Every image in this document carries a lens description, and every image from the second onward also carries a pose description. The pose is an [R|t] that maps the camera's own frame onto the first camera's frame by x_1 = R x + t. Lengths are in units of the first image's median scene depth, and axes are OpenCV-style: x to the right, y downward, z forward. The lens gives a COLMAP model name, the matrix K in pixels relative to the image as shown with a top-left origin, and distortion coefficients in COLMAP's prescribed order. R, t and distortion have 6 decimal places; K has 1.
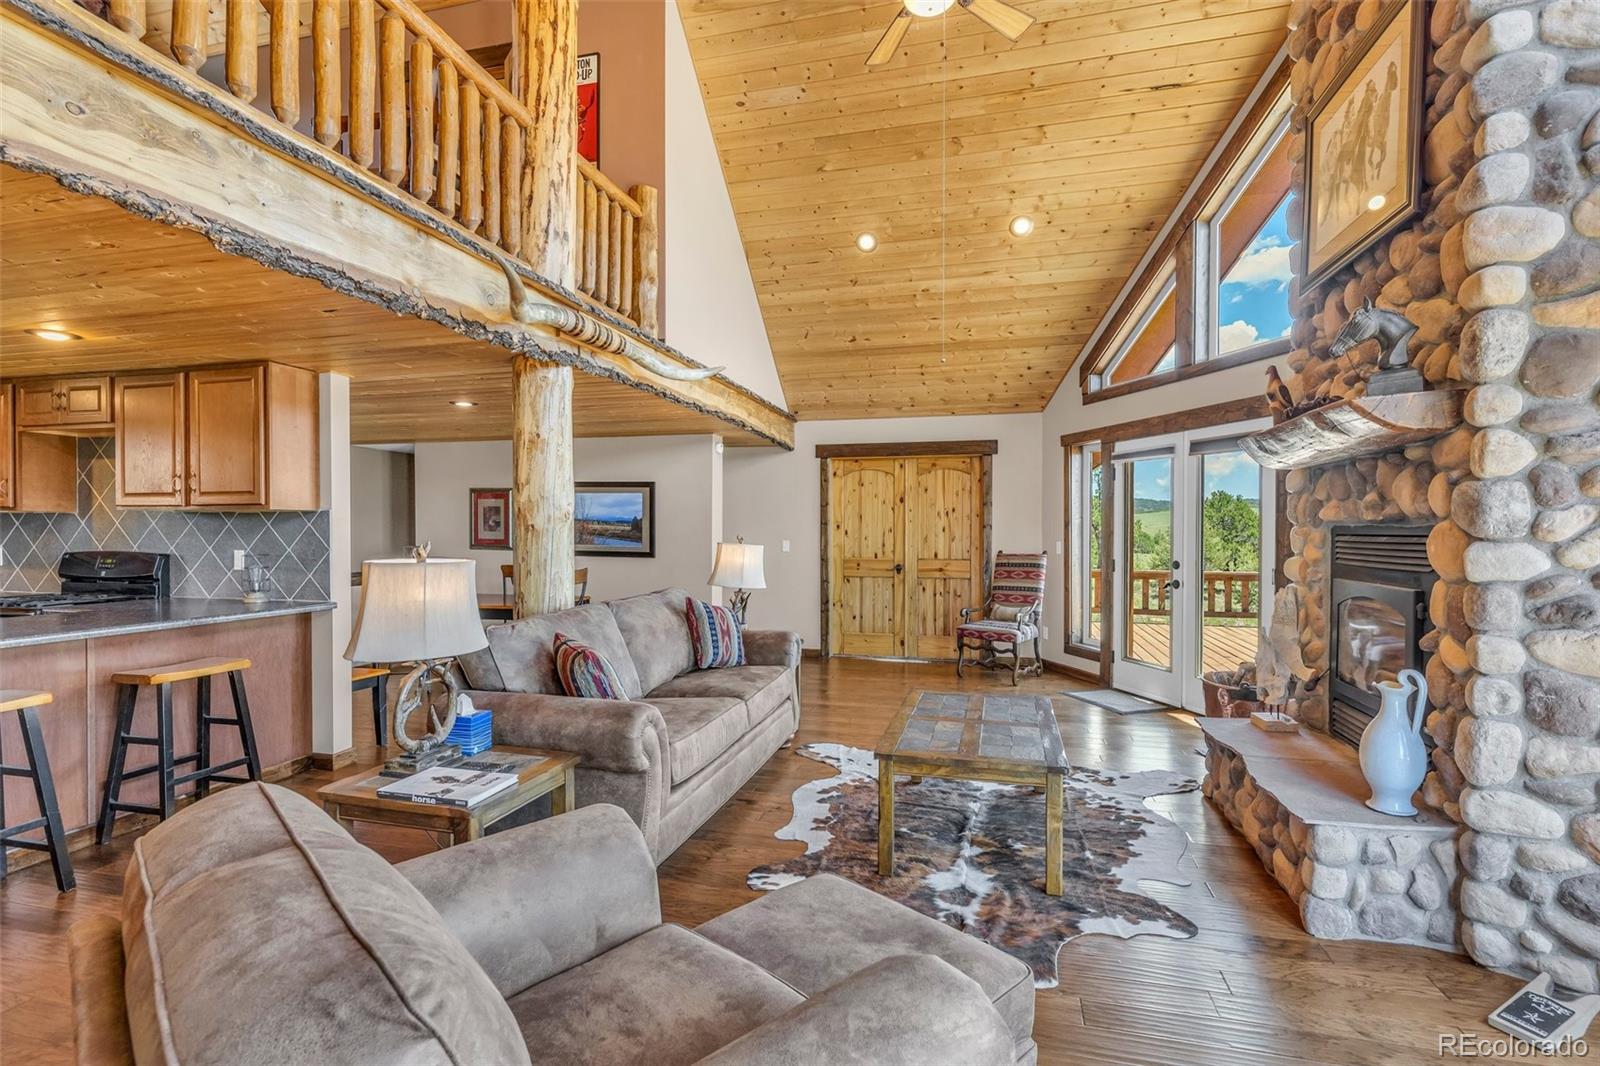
lens RADIAL K [[770.1, 0, 796.7], [0, 770.1, 533.3], [0, 0, 1]] dist [0.000359, 0.000089]
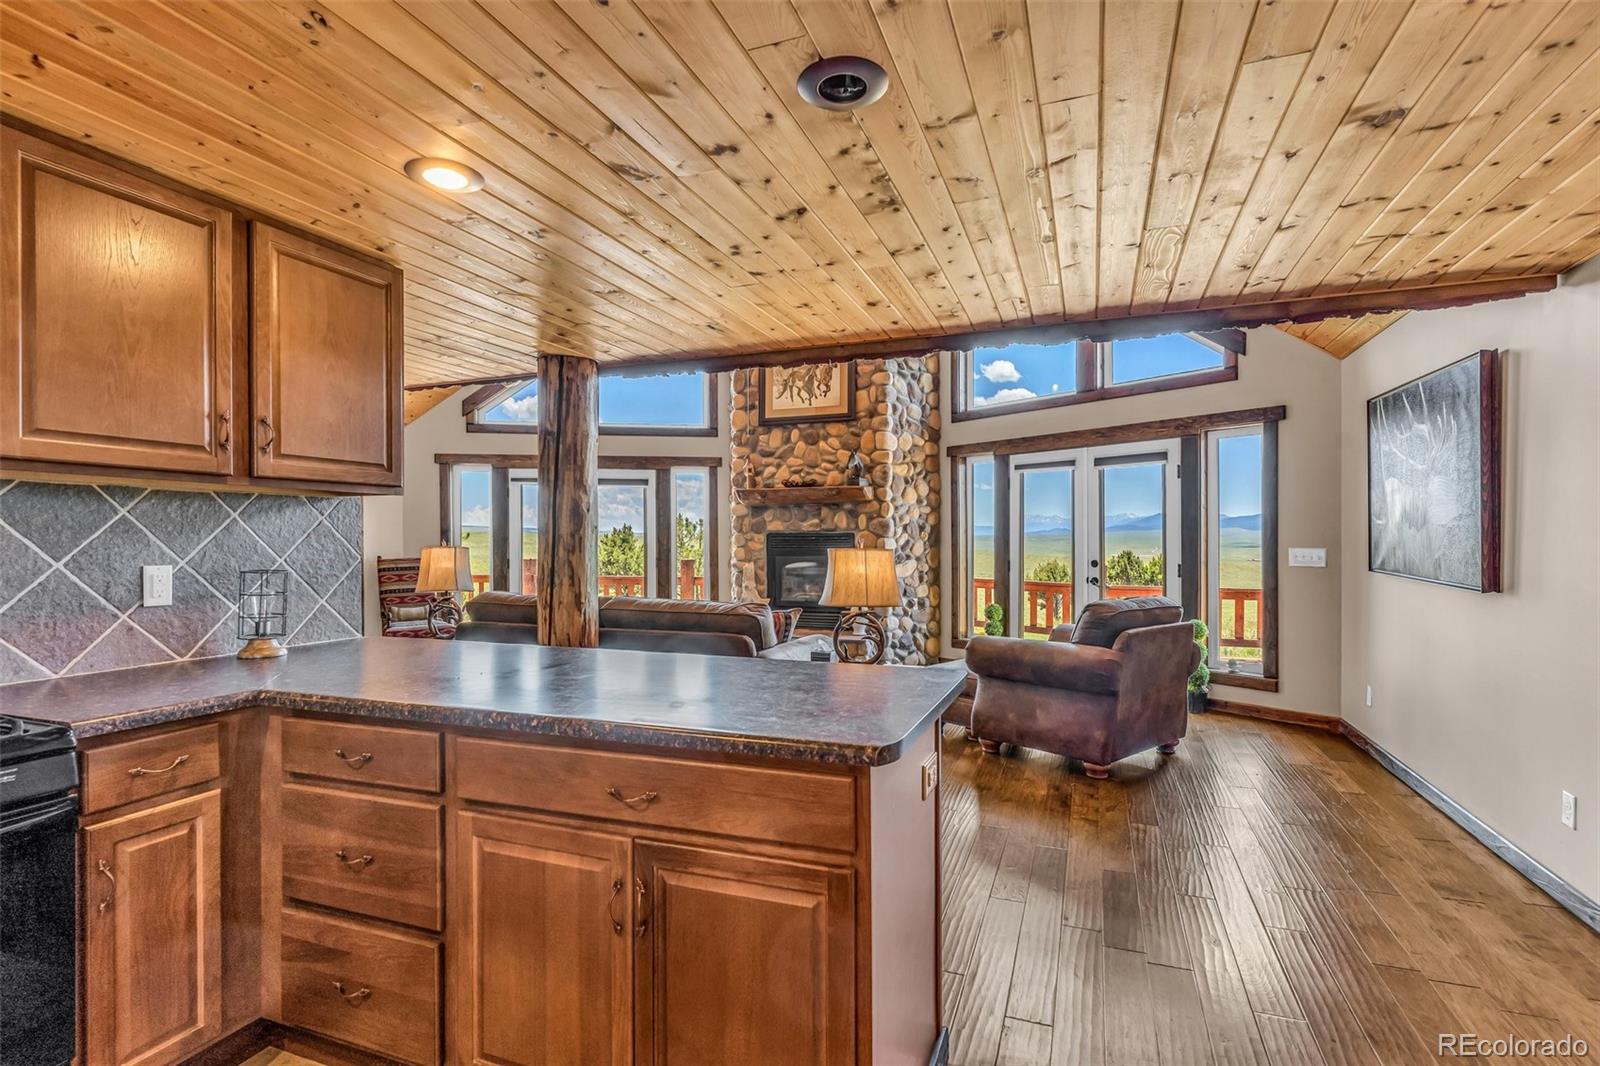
lens RADIAL K [[770.1, 0, 801.1], [0, 770.1, 539.6], [0, 0, 1]] dist [0.000359, 0.000089]
pose [[0.100836, 0.000036, 0.994903, -1.175868], [0.008323, 0.999965, -0.000880, 0.009175], [-0.994868, 0.008370, 0.100832, 0.538979]]
